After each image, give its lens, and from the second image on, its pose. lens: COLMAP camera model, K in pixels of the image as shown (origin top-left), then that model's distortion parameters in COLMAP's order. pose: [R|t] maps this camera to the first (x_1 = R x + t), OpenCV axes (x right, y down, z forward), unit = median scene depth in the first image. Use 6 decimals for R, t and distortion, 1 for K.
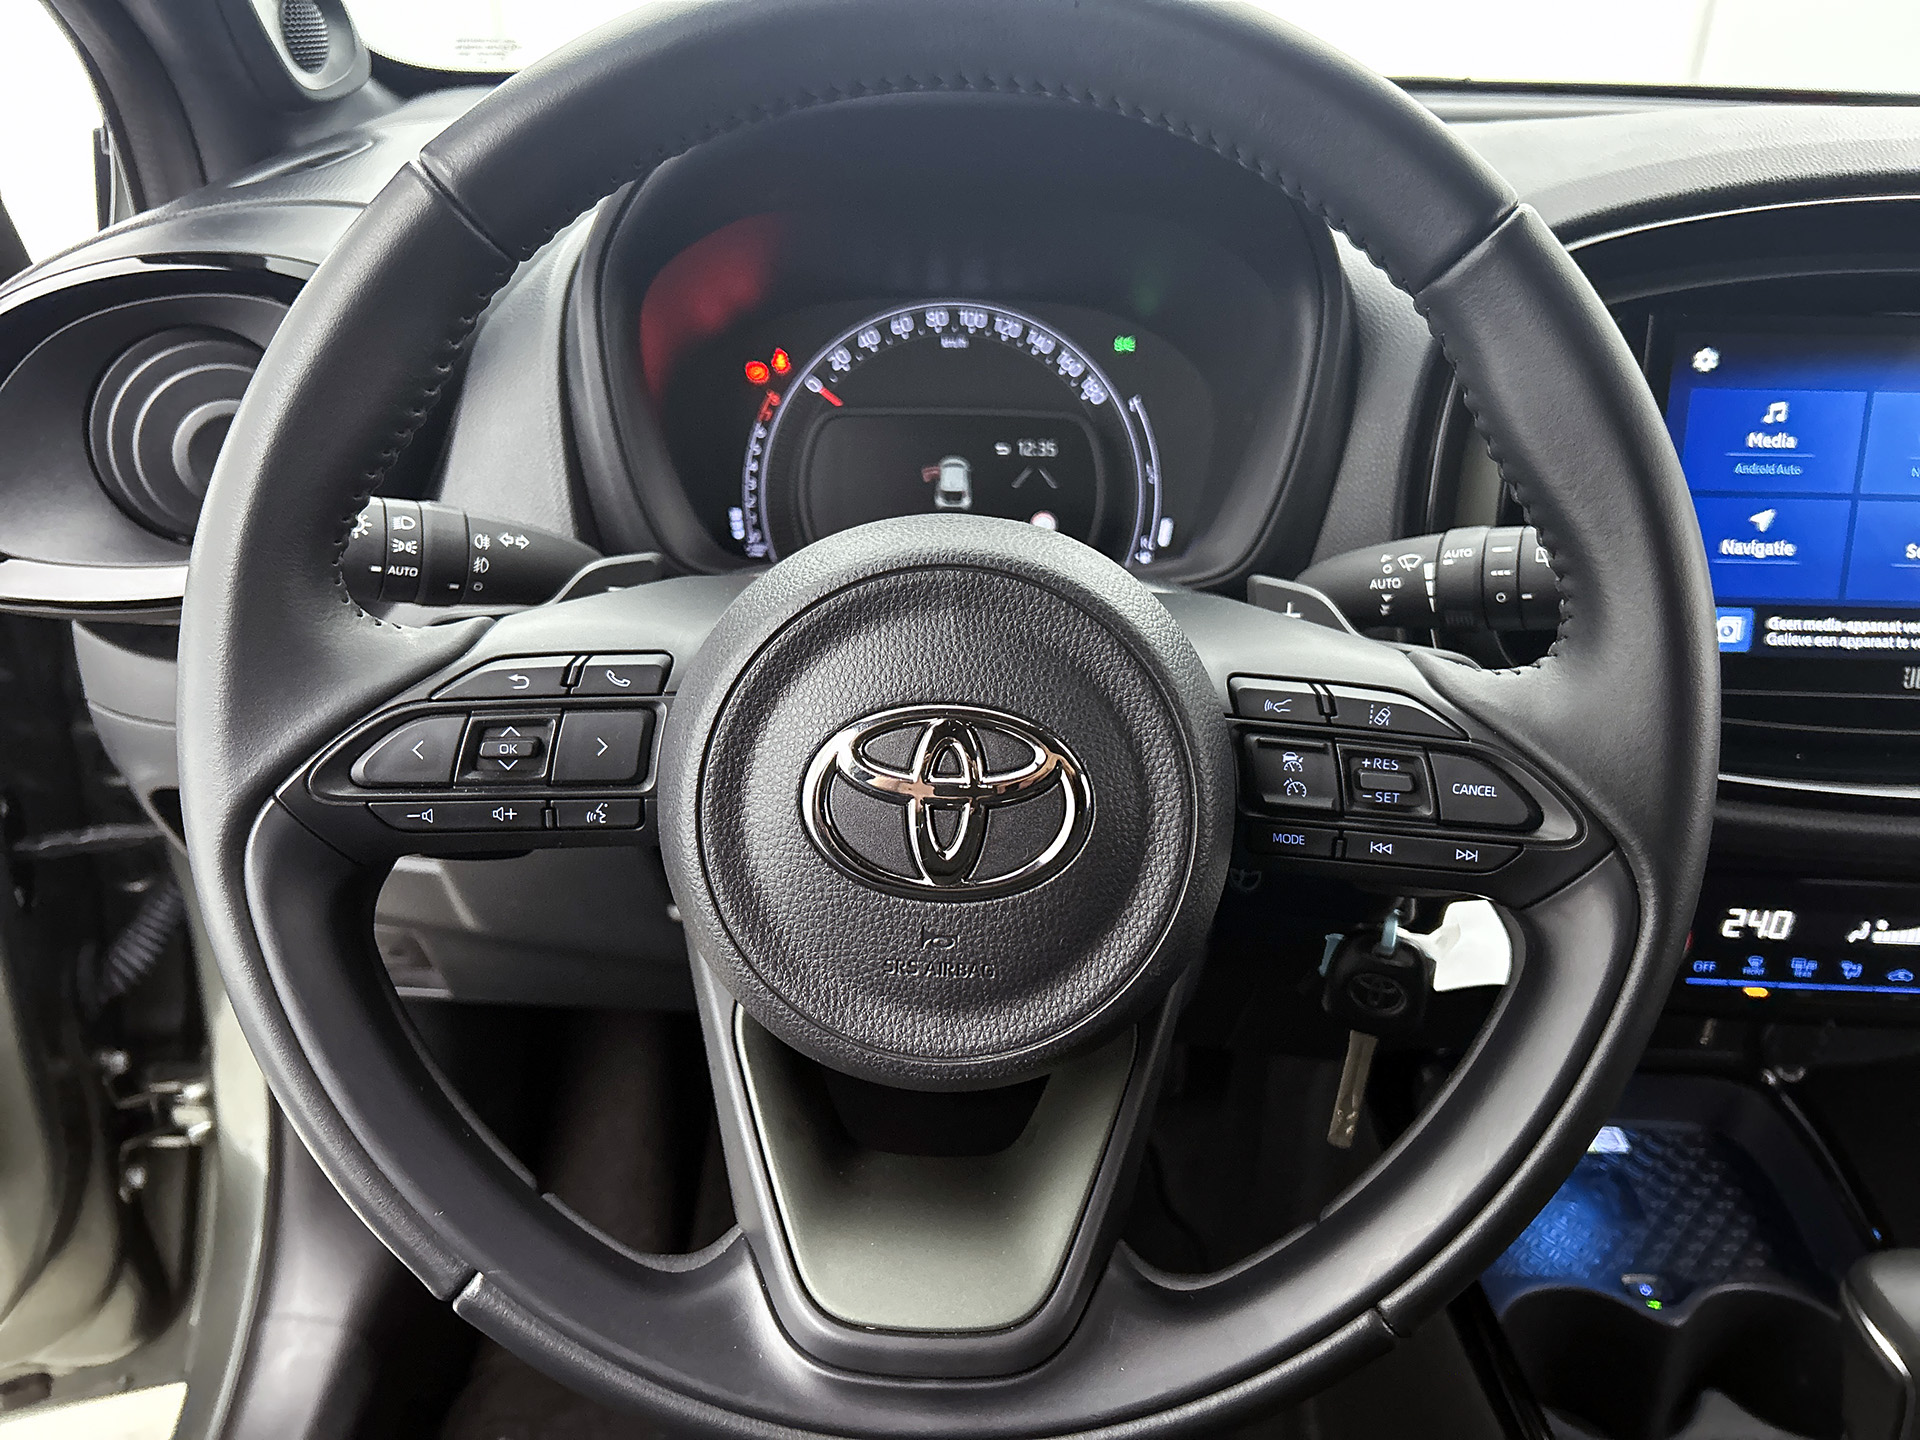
lens RADIAL K [[1463.0, 0, 958.5], [0, 1463.0, 724.0], [0, 0, 1]] dist [0.029400, -0.027549]
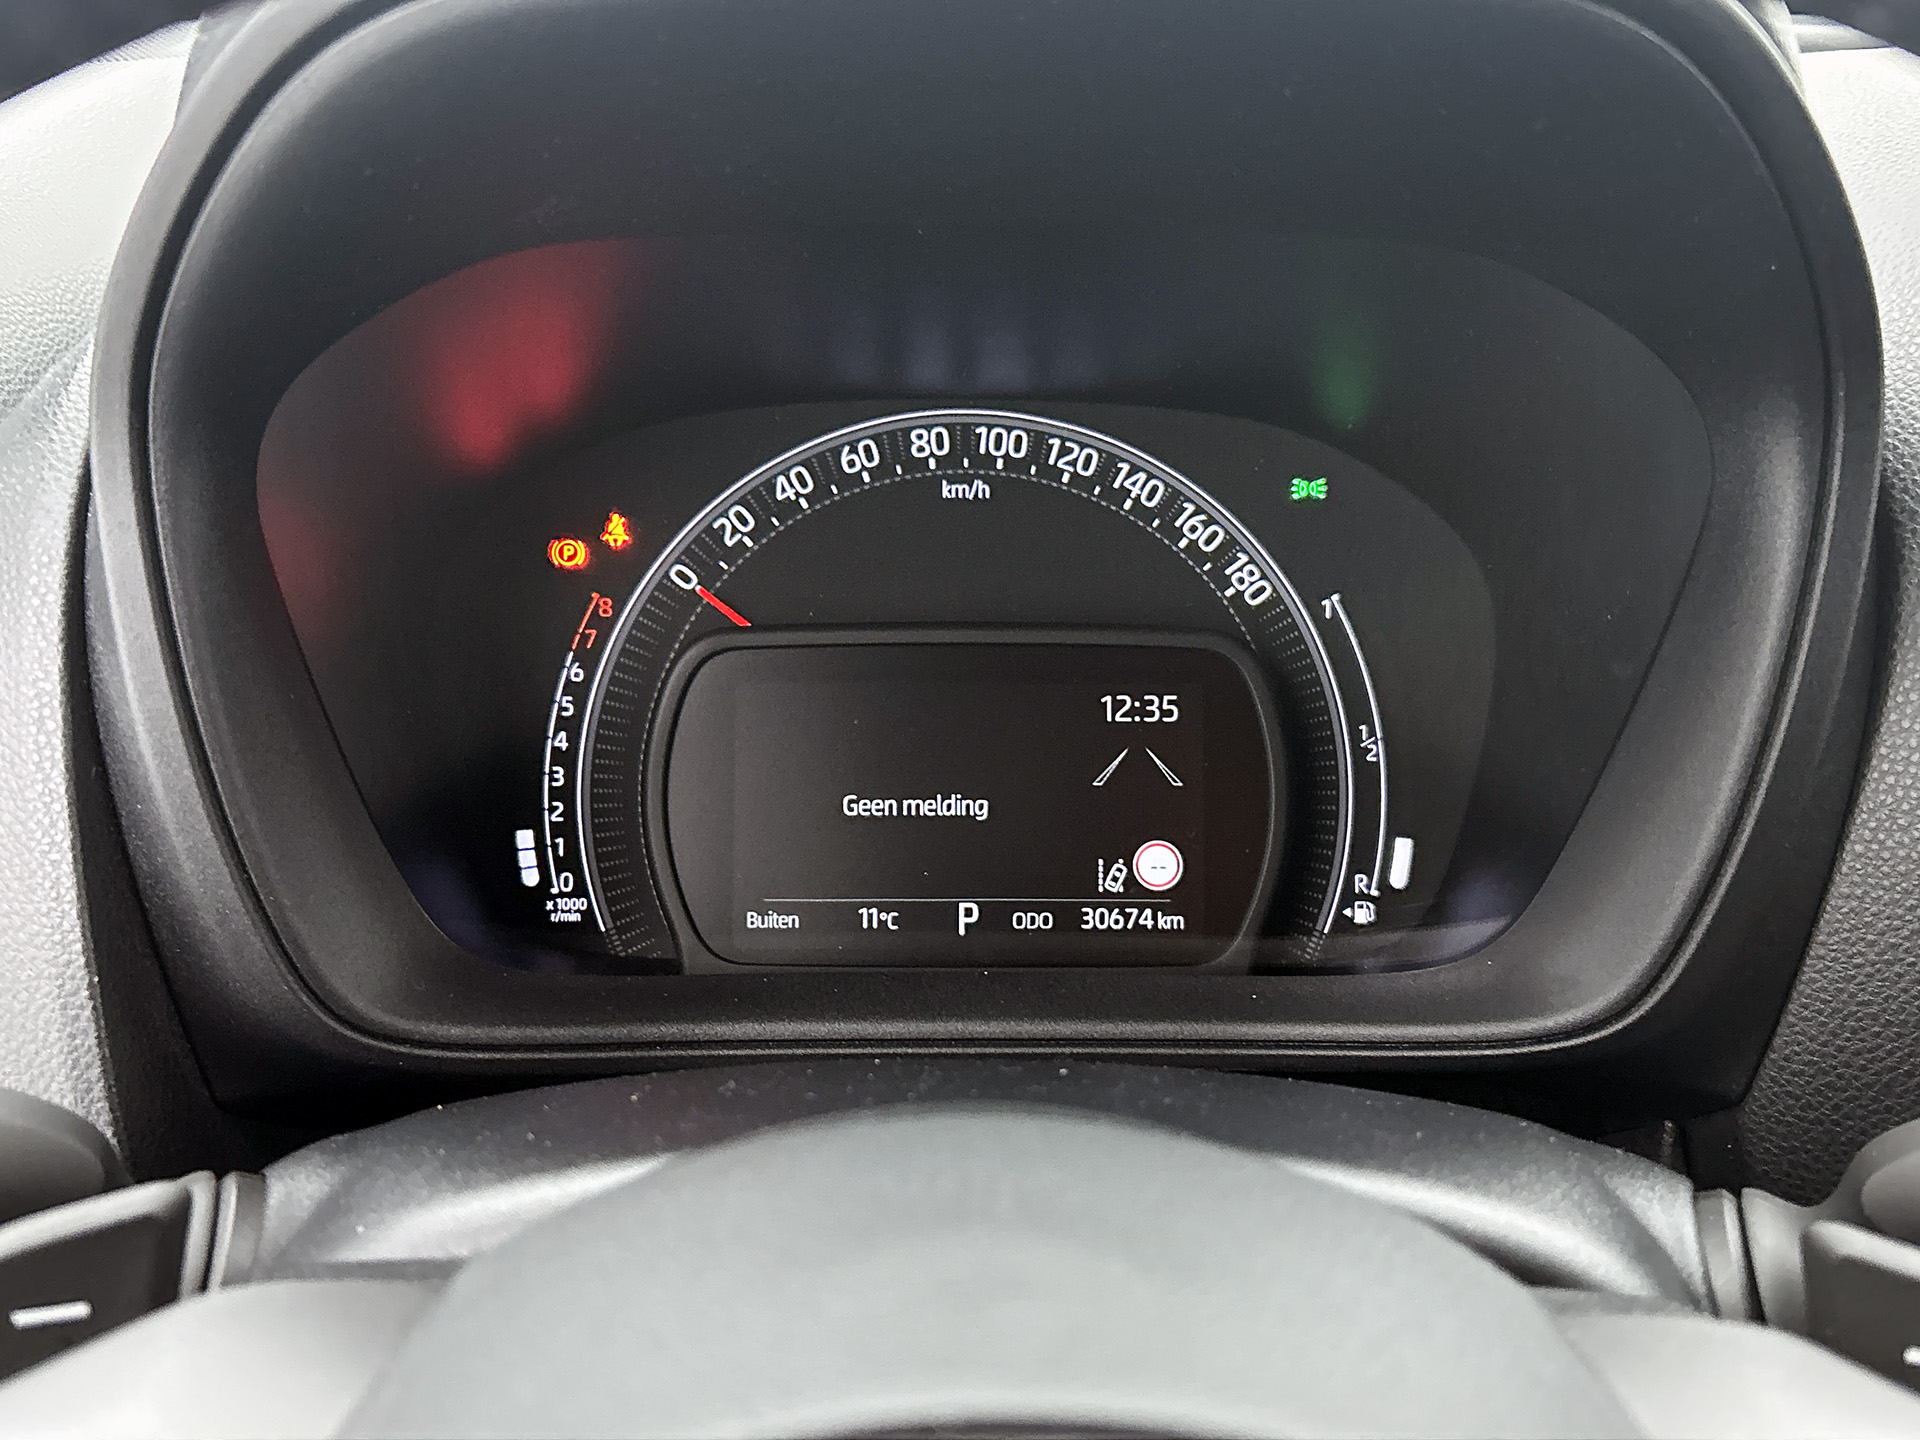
lens RADIAL K [[1879.6, 0, 969.8], [0, 1879.6, 656.8], [0, 0, 1]] dist [-0.049563, 0.000000]
pose [[0.999827, -0.014354, 0.011795, -0.011449], [0.015521, 0.994279, -0.105680, -0.160407], [-0.010211, 0.105845, 0.994330, 0.438616]]
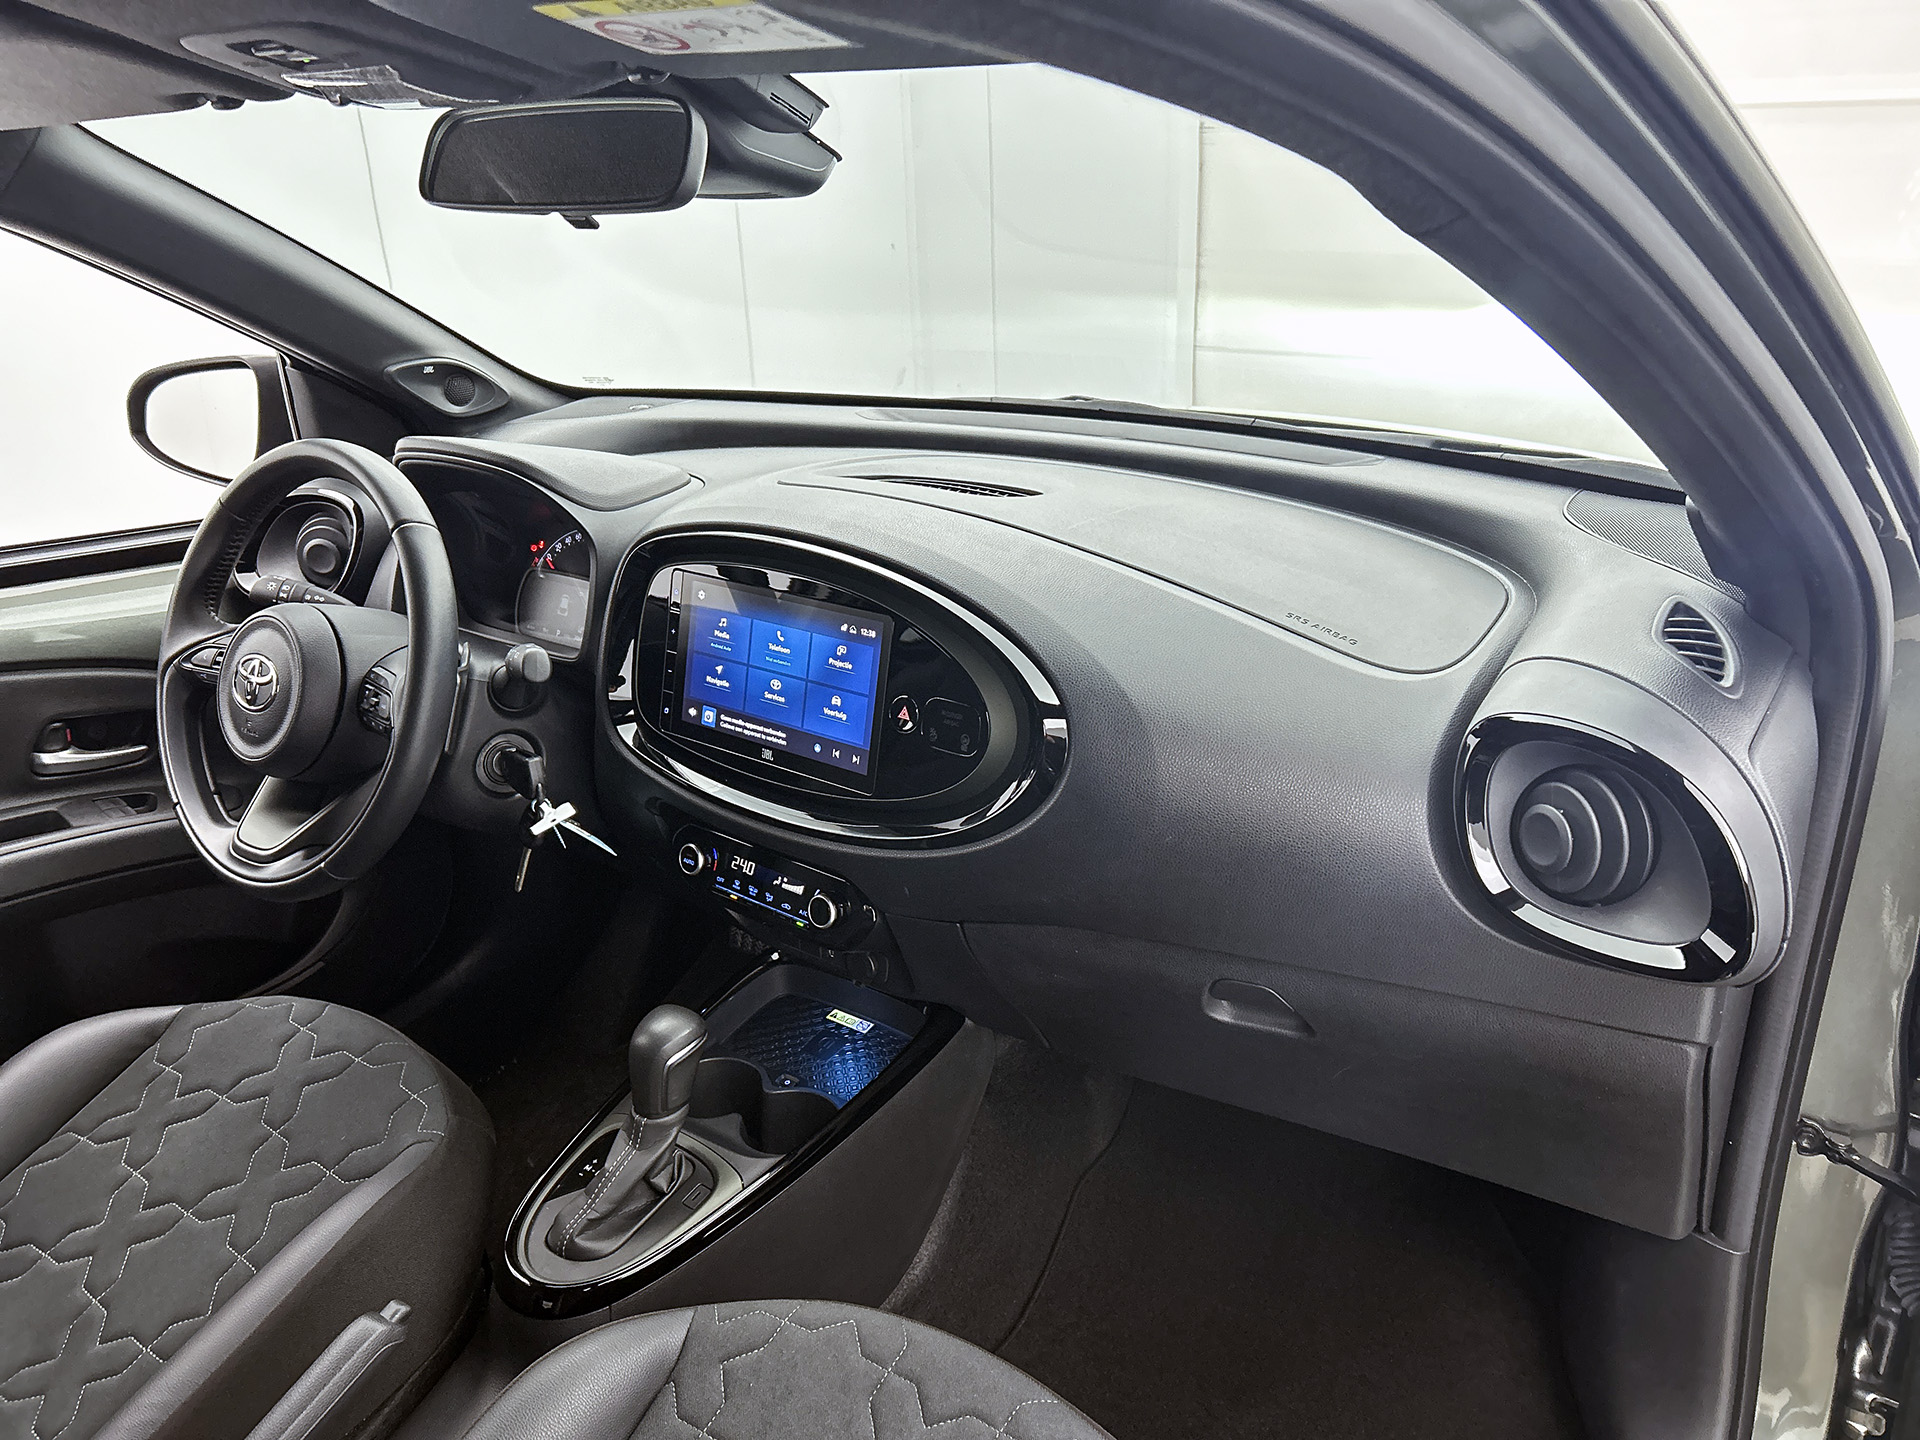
lens RADIAL K [[1463.0, 0, 949.3], [0, 1463.0, 722.5], [0, 0, 1]] dist [0.029400, -0.027549]
pose [[0.807461, 0.181610, -0.561270, 2.060445], [-0.219767, 0.975552, -0.000505, -0.134007], [0.547457, 0.123757, 0.827632, -0.620701]]
